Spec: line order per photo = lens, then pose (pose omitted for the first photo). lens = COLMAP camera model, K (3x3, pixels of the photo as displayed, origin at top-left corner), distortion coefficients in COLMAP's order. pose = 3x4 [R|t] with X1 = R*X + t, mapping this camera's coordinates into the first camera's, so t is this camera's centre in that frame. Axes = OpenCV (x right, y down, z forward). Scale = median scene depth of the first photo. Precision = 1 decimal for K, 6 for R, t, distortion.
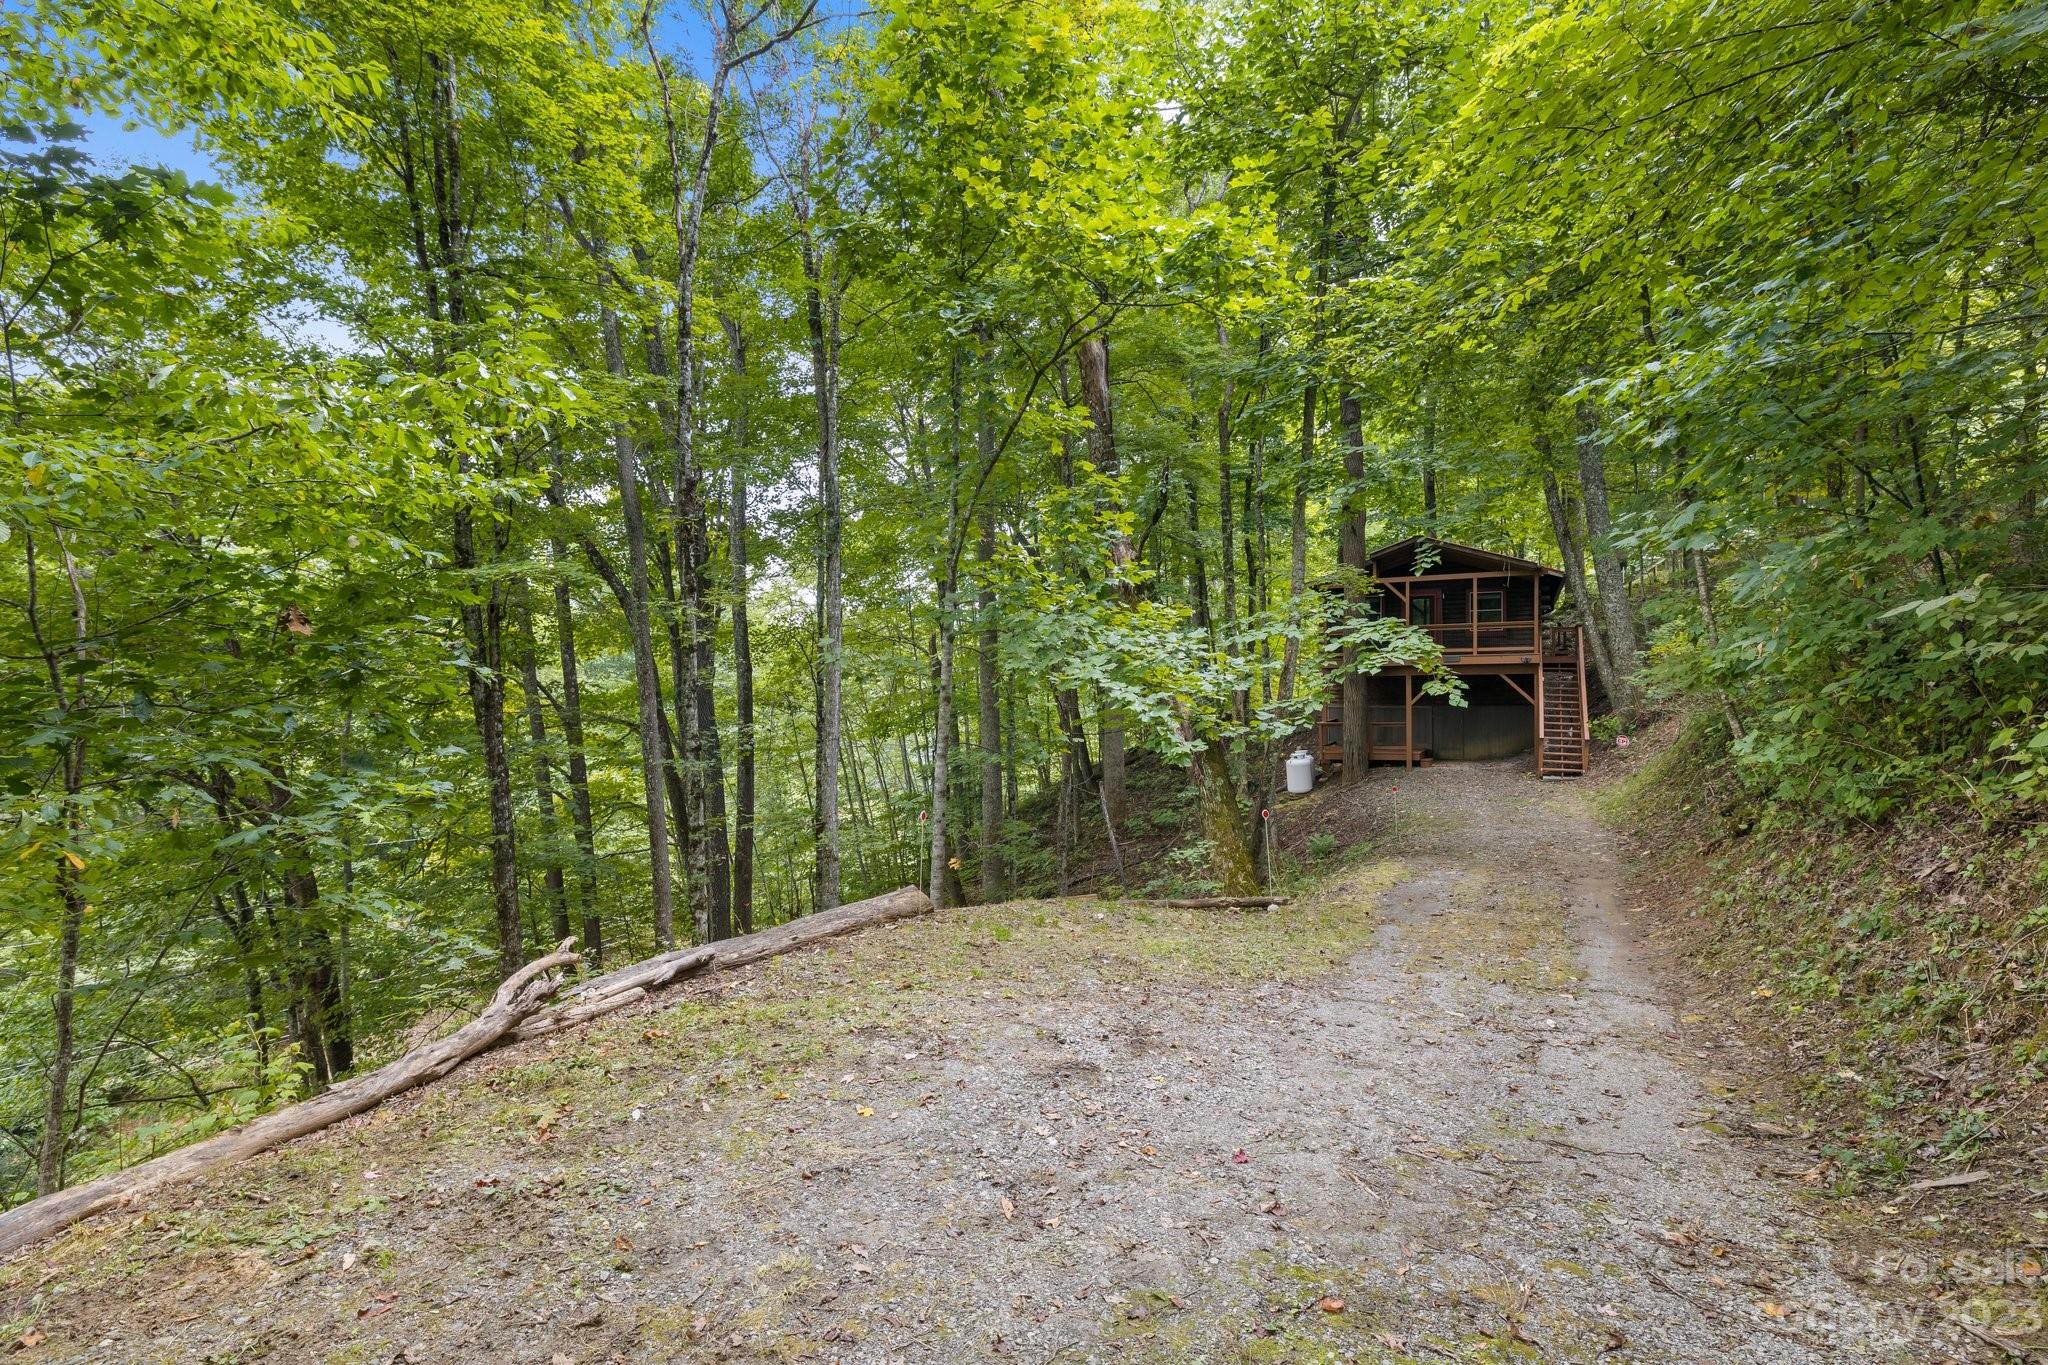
lens RADIAL K [[982.5, 0, 1022.2], [0, 982.5, 687.4], [0, 0, 1]] dist [-0.003137, -0.000306]
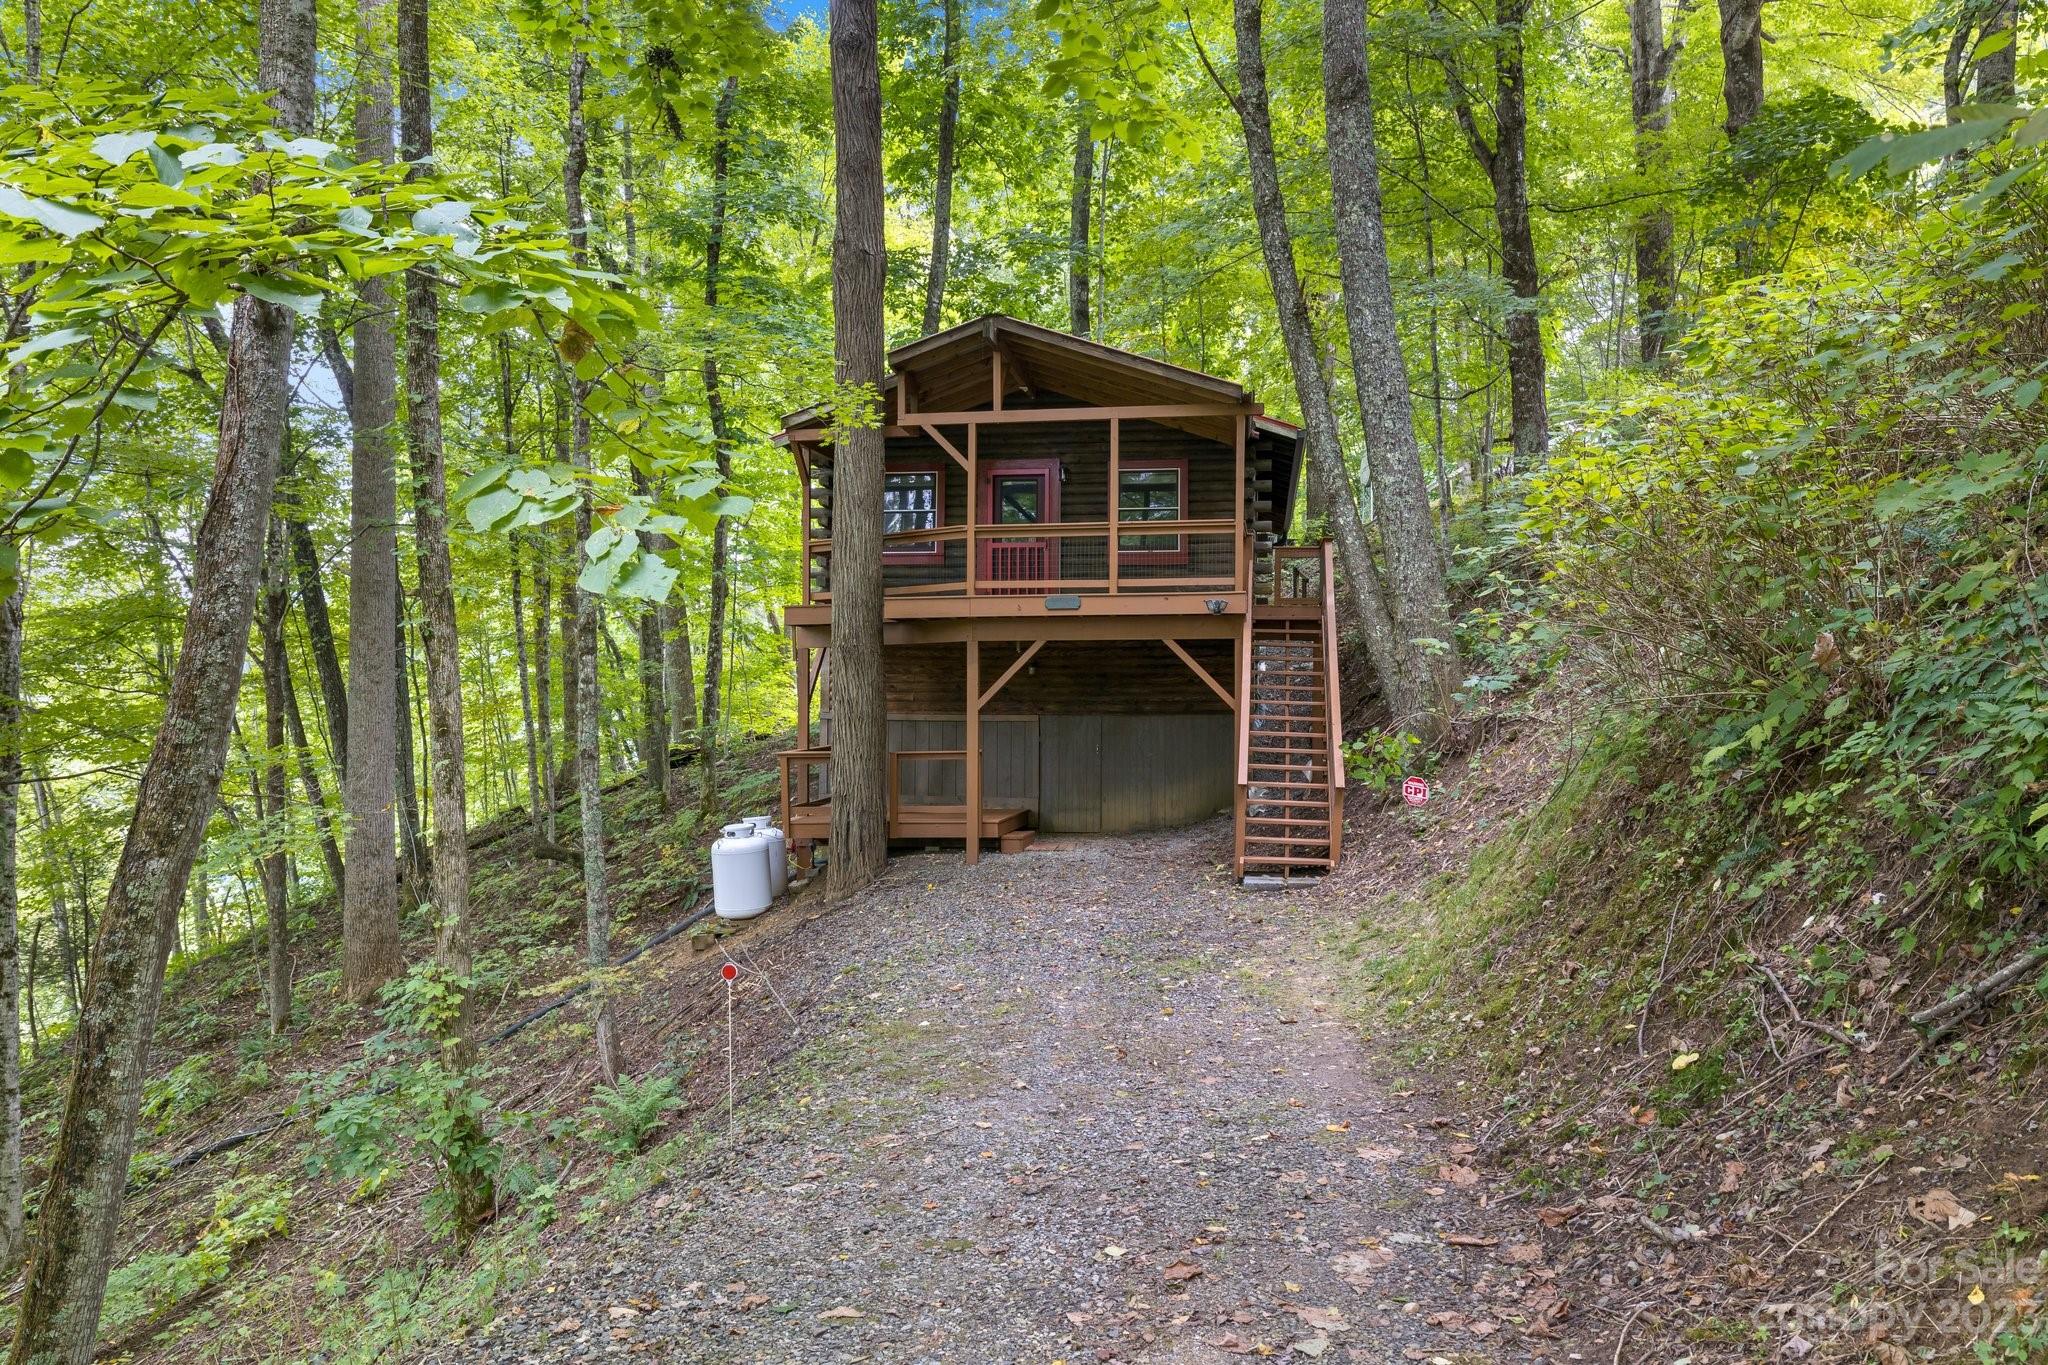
lens RADIAL K [[1479.7, 0, 1024.0], [0, 1479.7, 686.3], [0, 0, 1]] dist [0.008186, 0.000609]
pose [[0.952638, 0.009904, 0.303946, 0.227096], [-0.005972, 0.999886, -0.013864, 0.017271], [-0.304049, 0.011392, 0.952588, 0.391146]]
